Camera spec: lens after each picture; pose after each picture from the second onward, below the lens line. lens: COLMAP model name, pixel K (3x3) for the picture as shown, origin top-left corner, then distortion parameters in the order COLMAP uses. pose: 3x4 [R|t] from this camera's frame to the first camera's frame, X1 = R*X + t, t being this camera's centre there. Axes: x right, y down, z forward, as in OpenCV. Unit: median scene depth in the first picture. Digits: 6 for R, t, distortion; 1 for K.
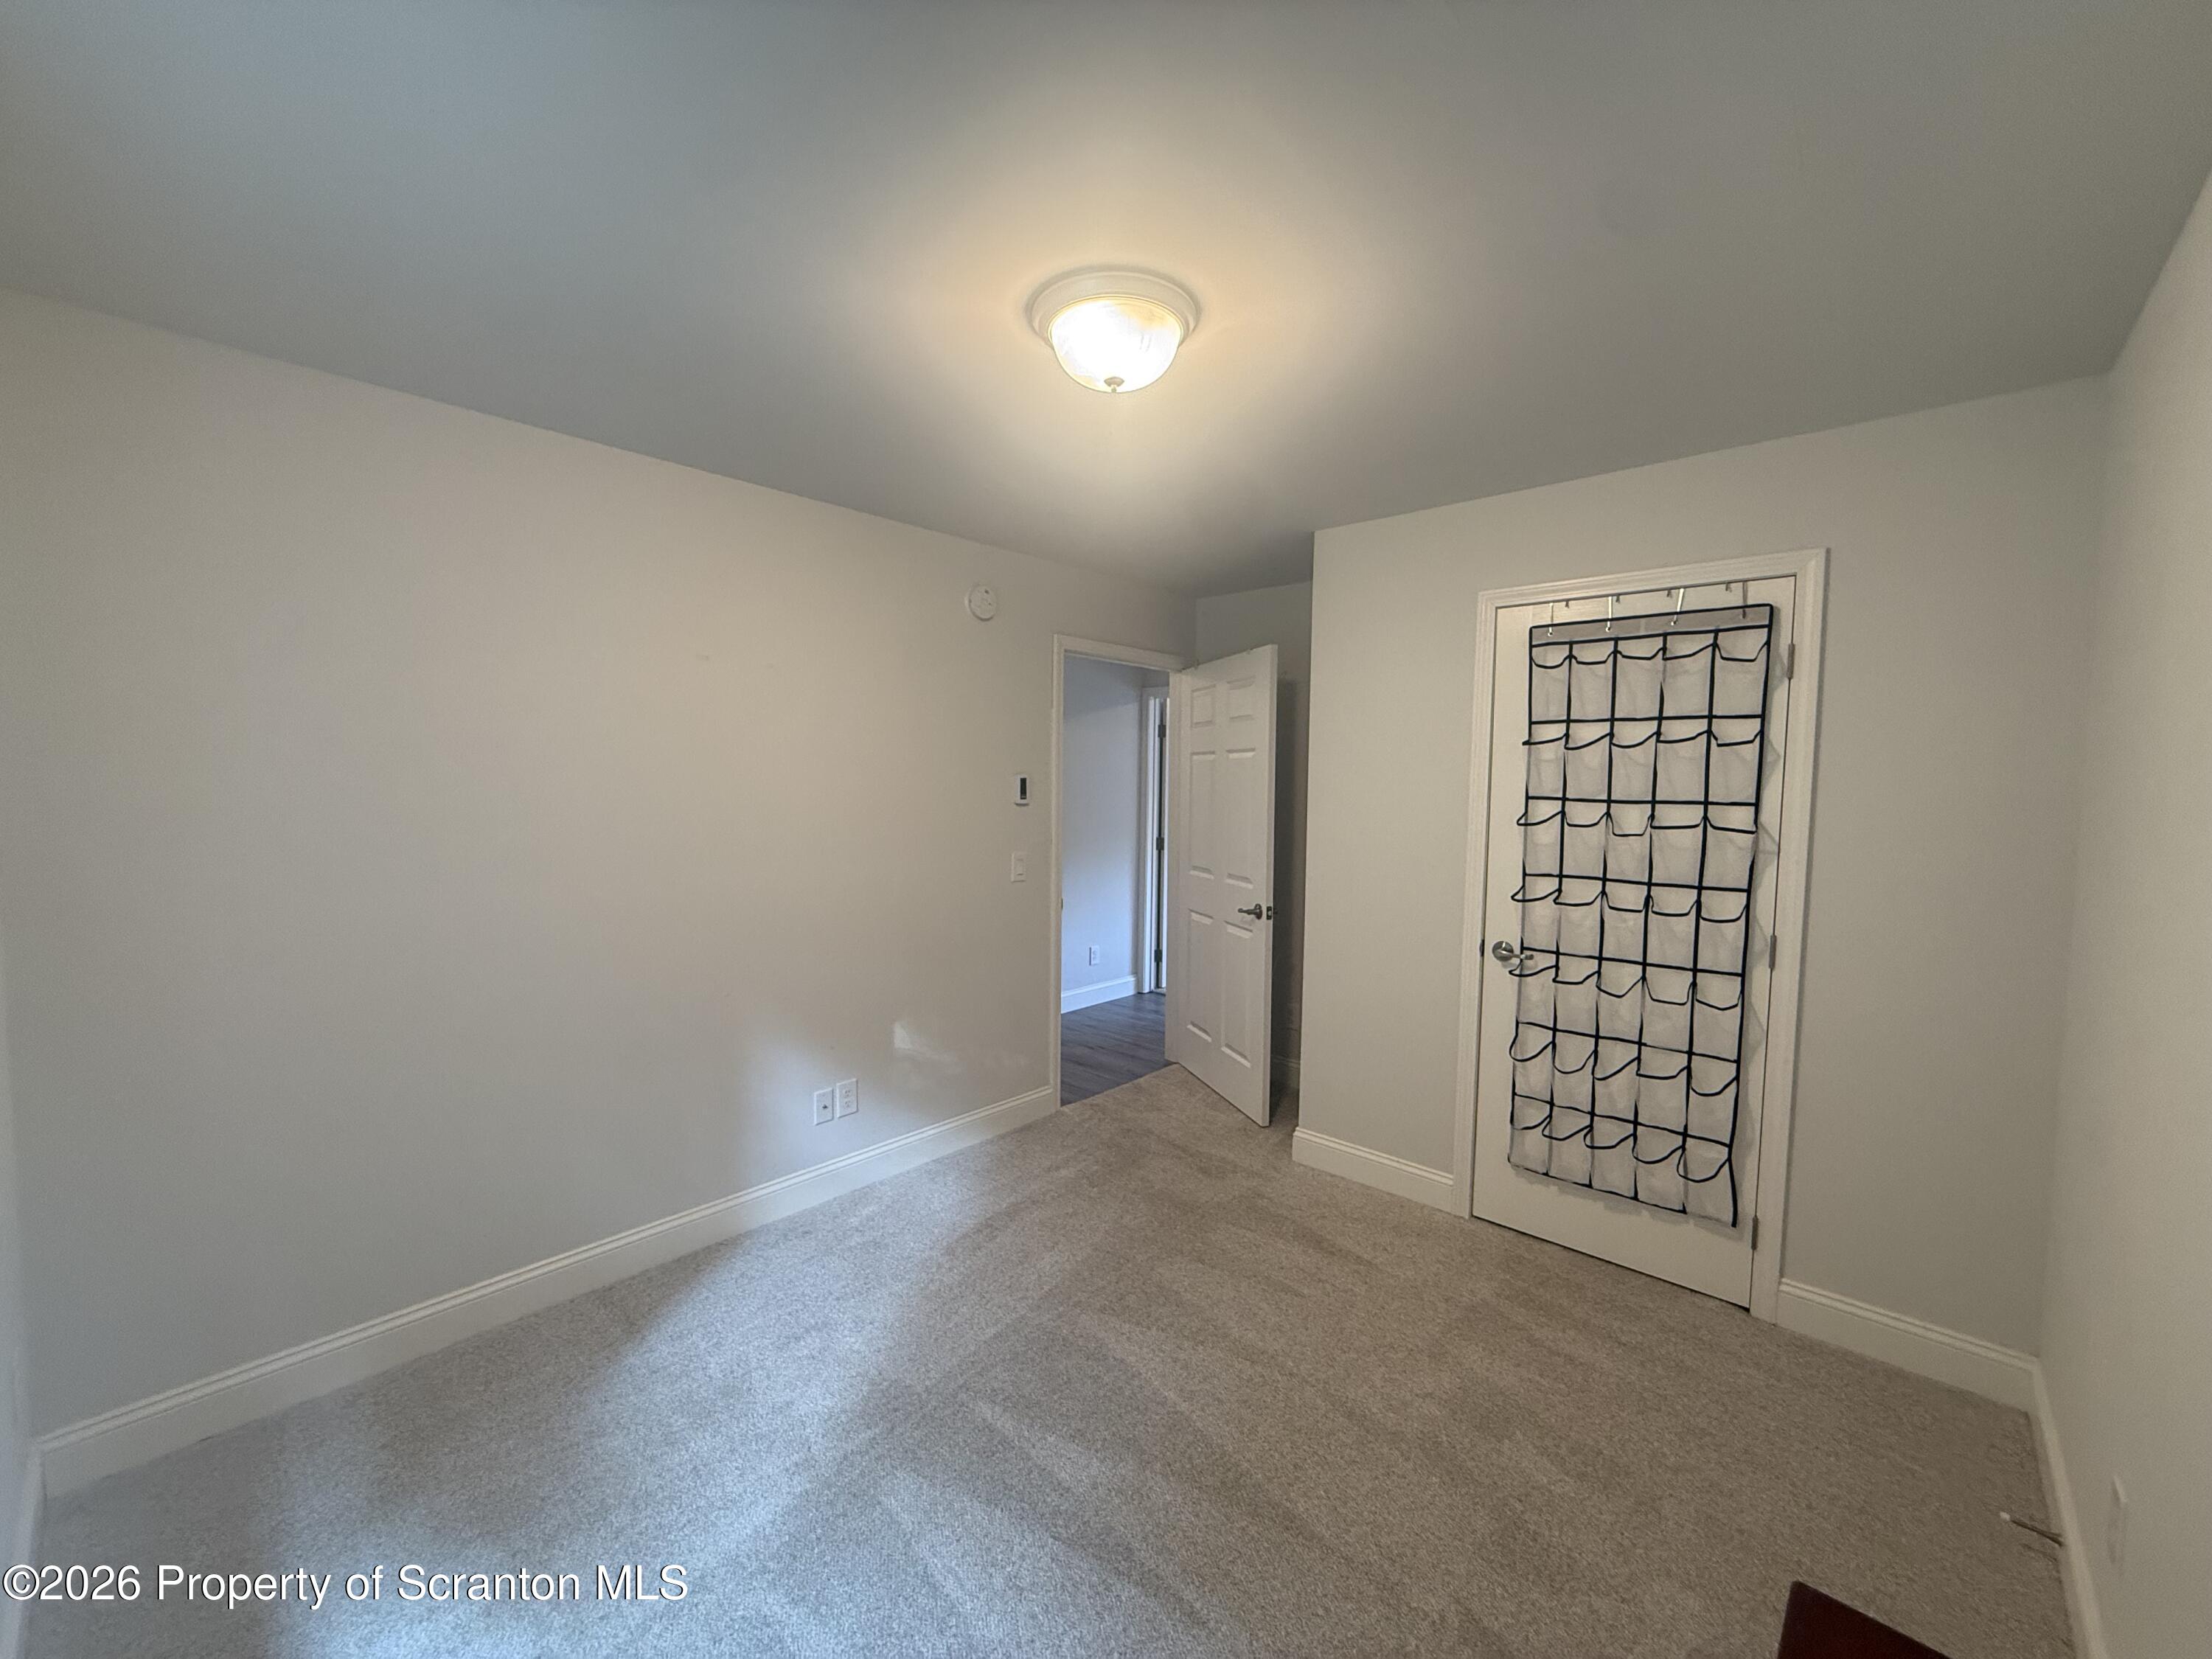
lens RADIAL K [[883.3, 0, 1106.5], [0, 883.3, 828.4], [0, 0, 1]] dist [-0.000304, -0.000014]
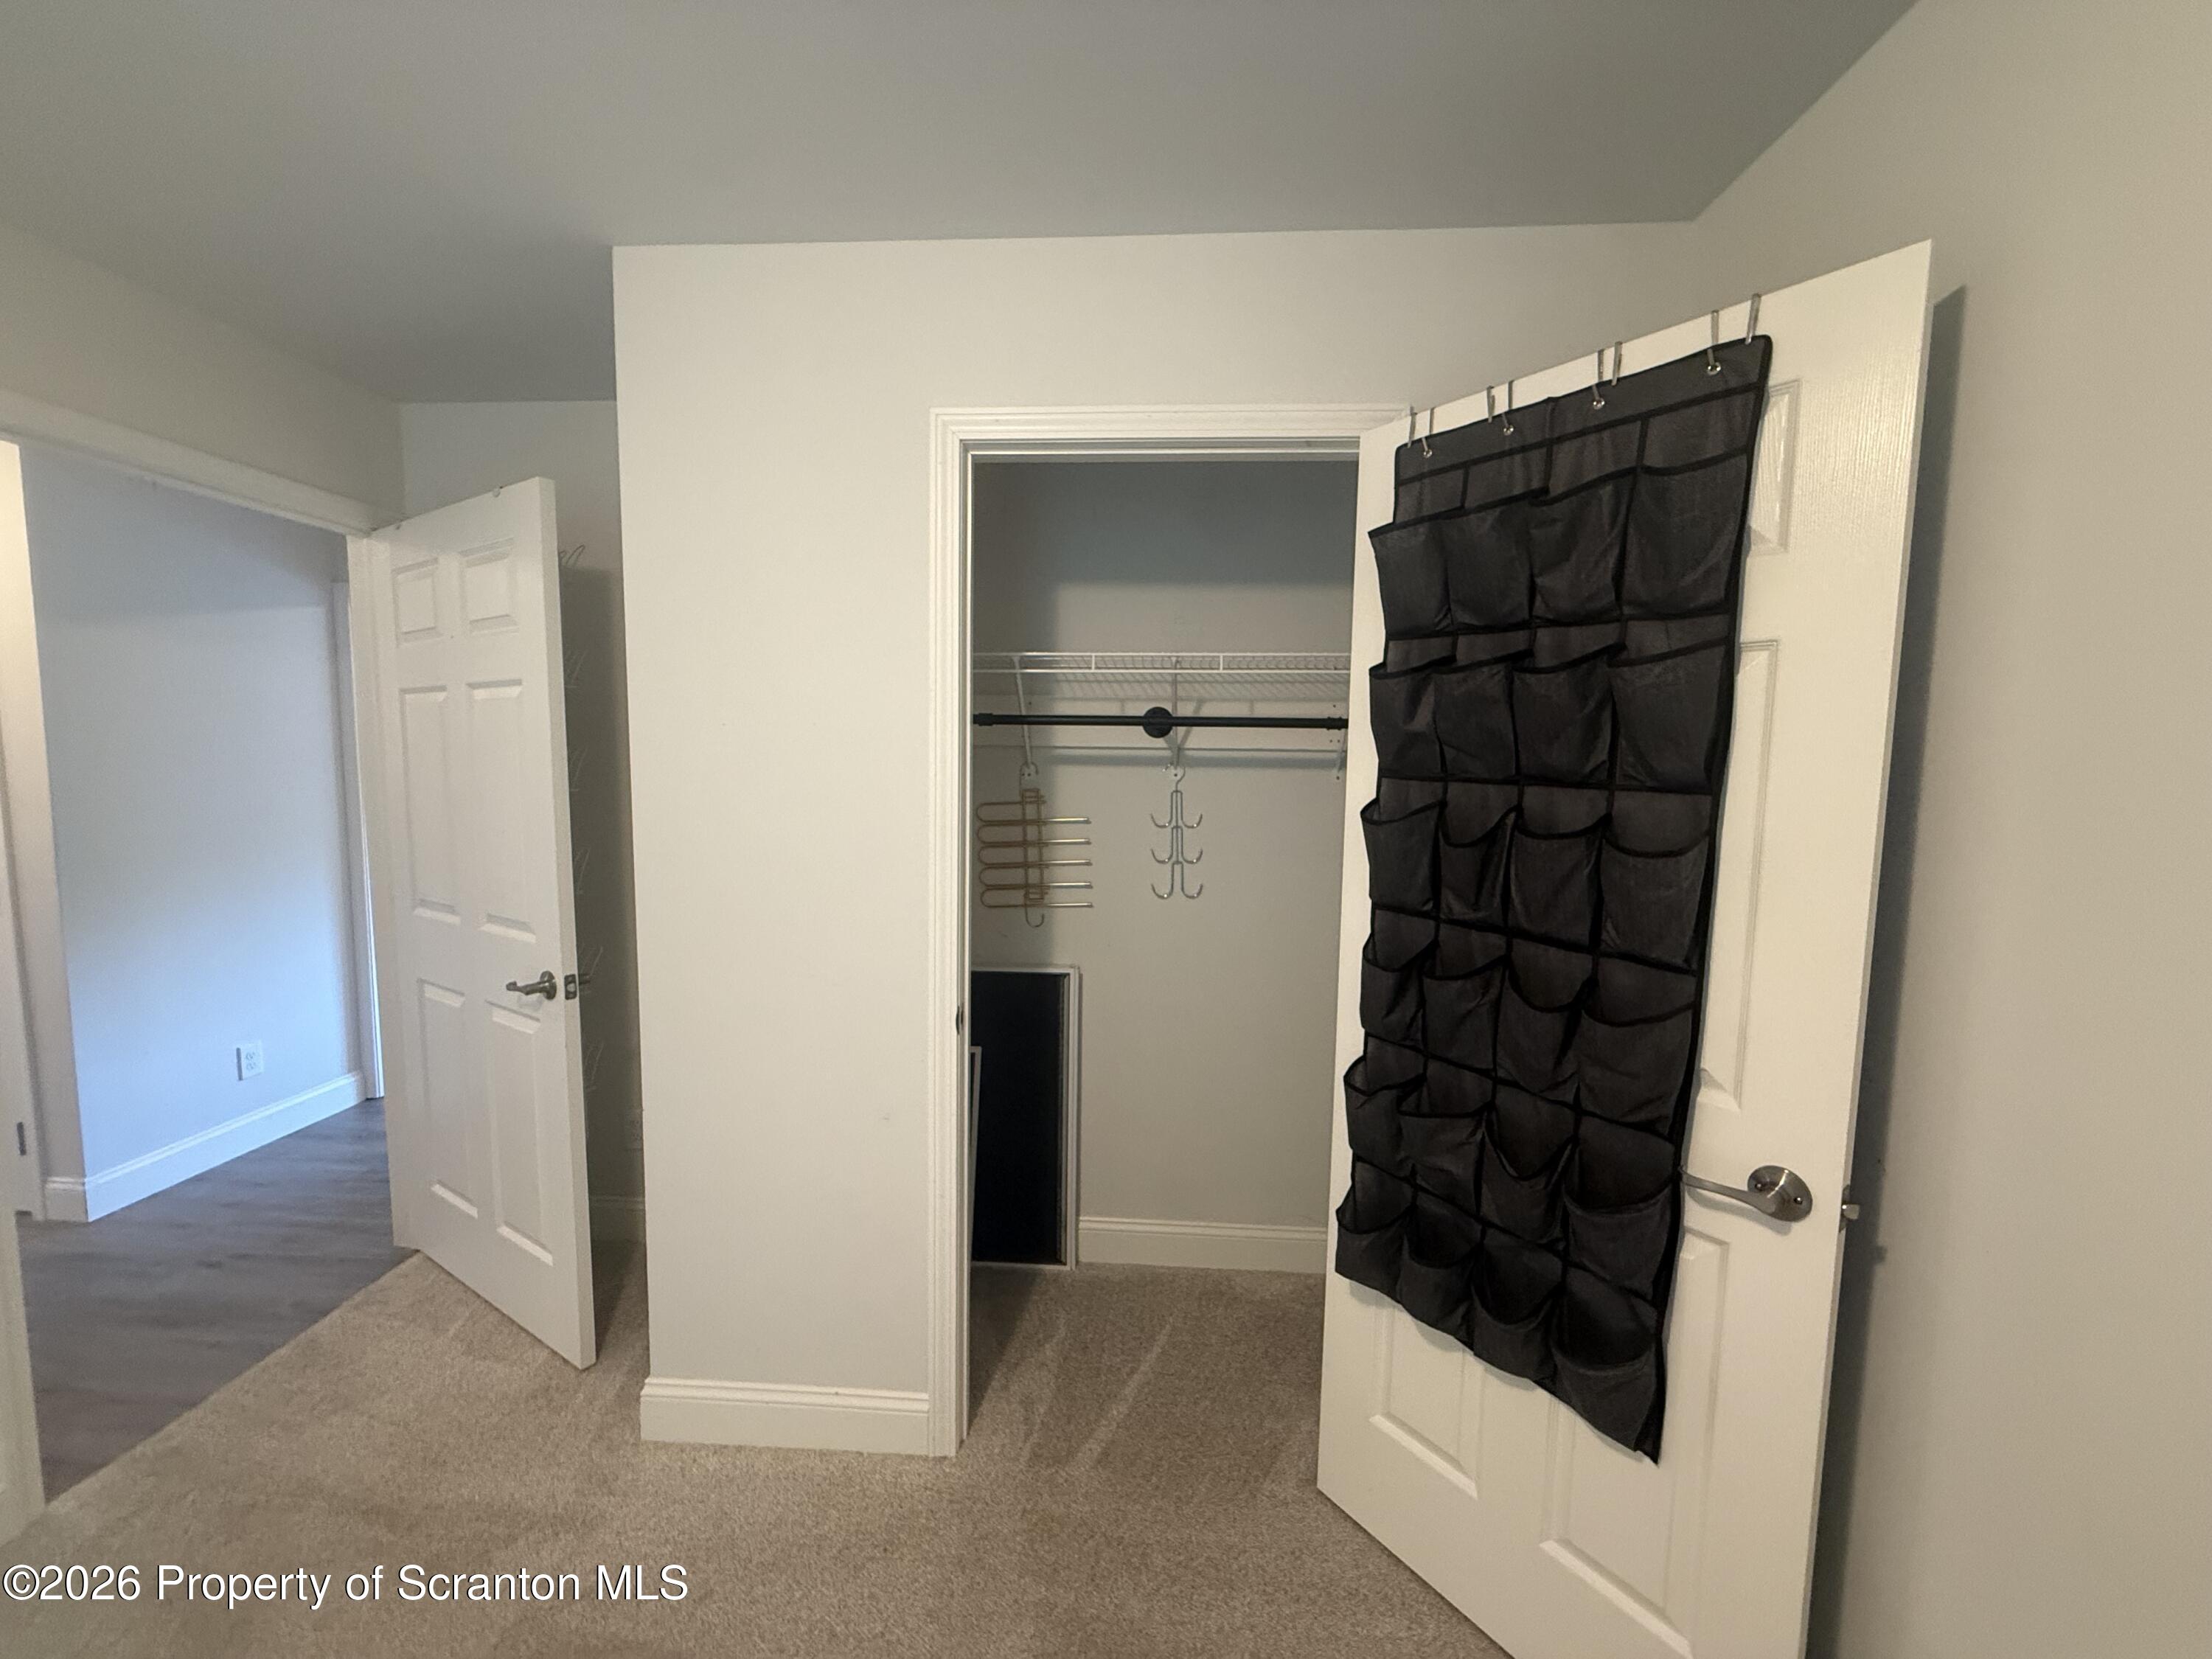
lens RADIAL K [[883.3, 0, 1104.2], [0, 883.3, 827.0], [0, 0, 1]] dist [-0.000304, -0.000014]
pose [[0.781180, -0.059048, 0.621508, 0.099129], [0.035171, 0.998099, 0.050619, -0.015676], [-0.623315, -0.017683, 0.781771, 0.341937]]
